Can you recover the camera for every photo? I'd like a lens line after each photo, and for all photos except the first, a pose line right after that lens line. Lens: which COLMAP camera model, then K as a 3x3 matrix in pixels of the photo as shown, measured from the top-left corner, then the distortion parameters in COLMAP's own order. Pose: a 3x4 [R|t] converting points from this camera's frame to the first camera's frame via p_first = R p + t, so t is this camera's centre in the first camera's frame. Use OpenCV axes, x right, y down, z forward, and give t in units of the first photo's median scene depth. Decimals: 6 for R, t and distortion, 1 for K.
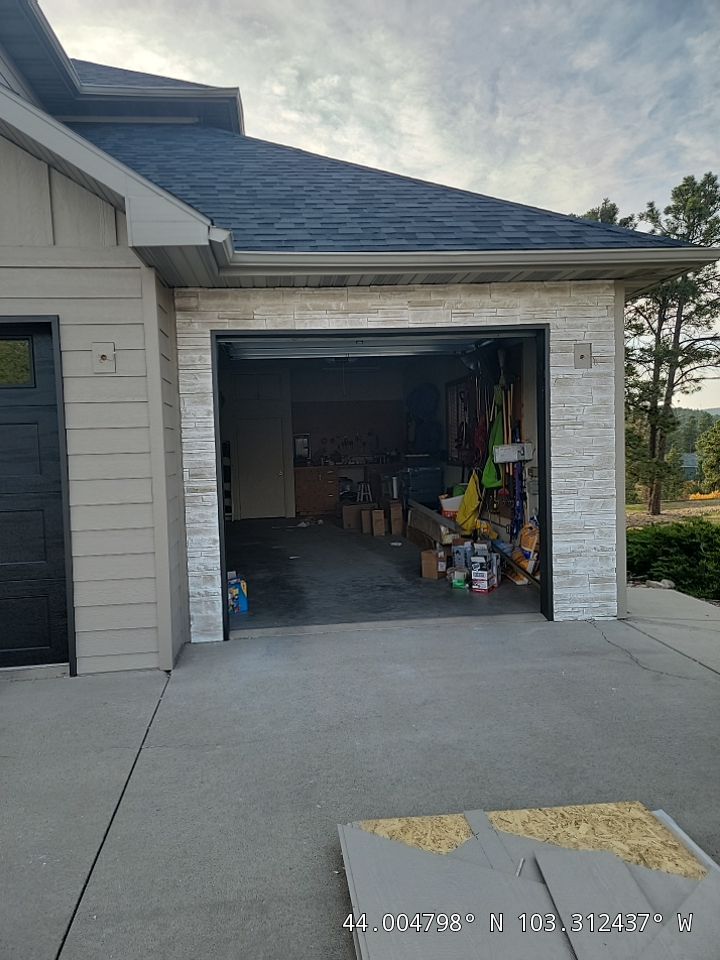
lens RADIAL K [[753.0, 0, 360.8], [0, 753.0, 491.0], [0, 0, 1]] dist [0.064169, -0.077410]
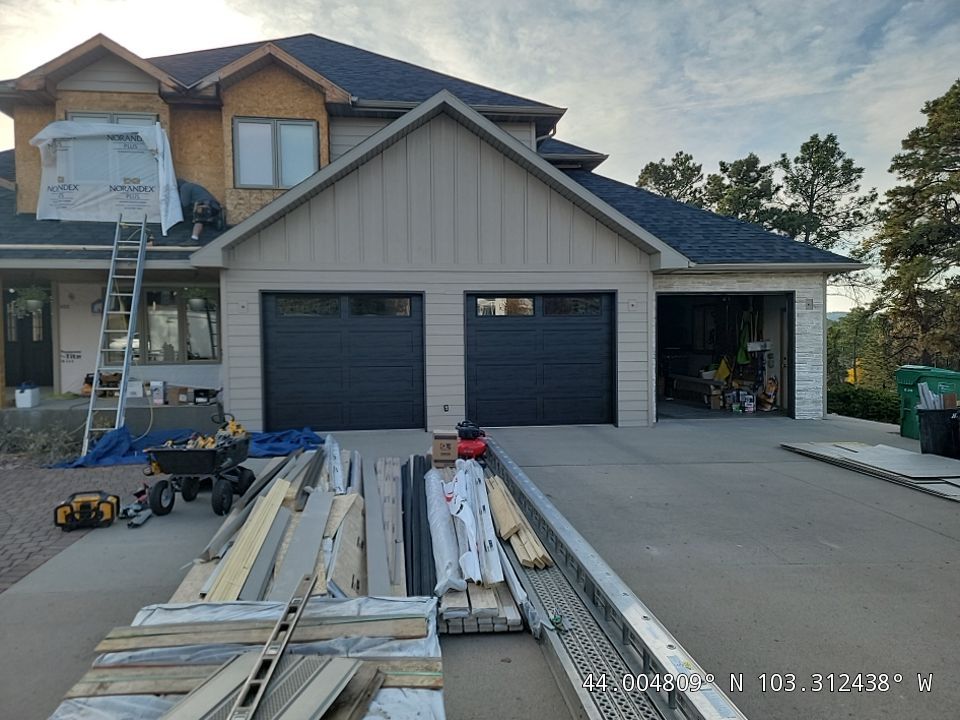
lens RADIAL K [[753.0, 0, 481.3], [0, 753.0, 366.4], [0, 0, 1]] dist [0.064169, -0.077410]
pose [[0.999669, 0.016572, 0.019662, -0.572802], [-0.016005, 0.999461, -0.028649, 0.071963], [-0.020126, 0.028325, 0.999396, -0.988445]]
